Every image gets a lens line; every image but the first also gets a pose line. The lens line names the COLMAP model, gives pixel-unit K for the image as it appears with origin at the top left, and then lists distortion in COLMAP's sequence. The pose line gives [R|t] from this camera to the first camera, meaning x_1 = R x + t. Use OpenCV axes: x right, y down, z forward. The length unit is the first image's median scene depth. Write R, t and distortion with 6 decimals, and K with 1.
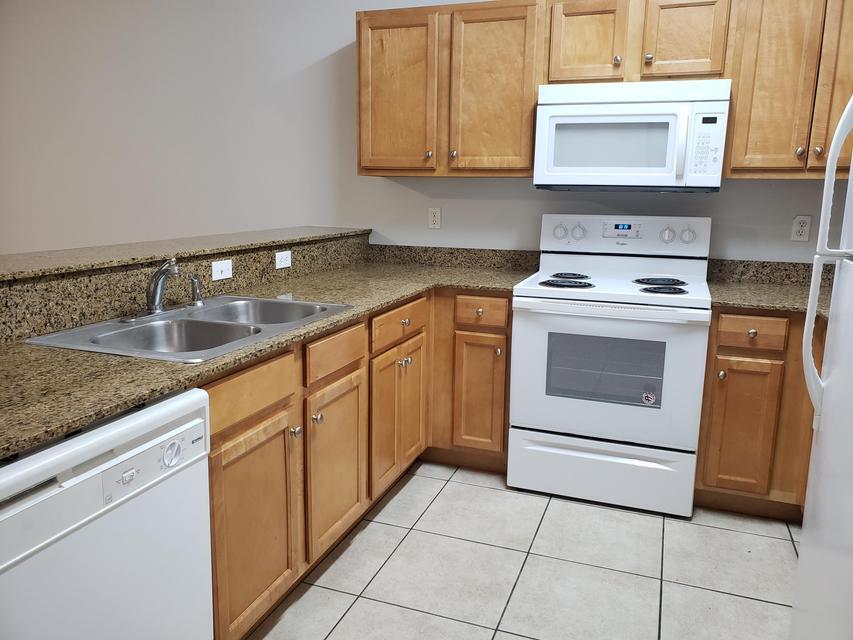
lens RADIAL K [[666.4, 0, 426.5], [0, 666.4, 320.0], [0, 0, 1]] dist [0.027044, -0.011526]
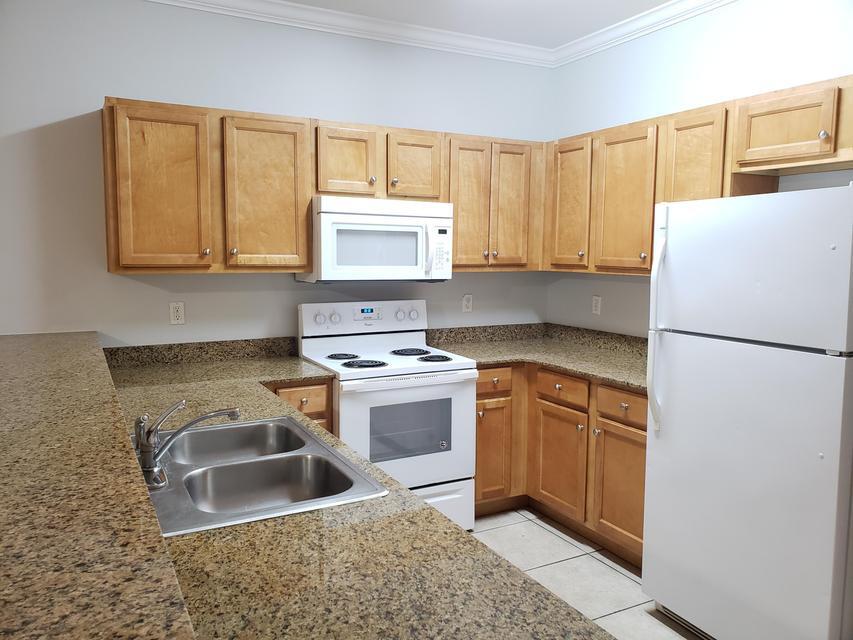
lens RADIAL K [[666.4, 0, 426.5], [0, 666.4, 320.0], [0, 0, 1]] dist [0.027044, -0.011526]
pose [[0.659520, -0.087939, 0.746525, -0.552409], [0.146200, 0.989174, -0.012639, -0.094608], [-0.737332, 0.117477, 0.665237, 0.125855]]
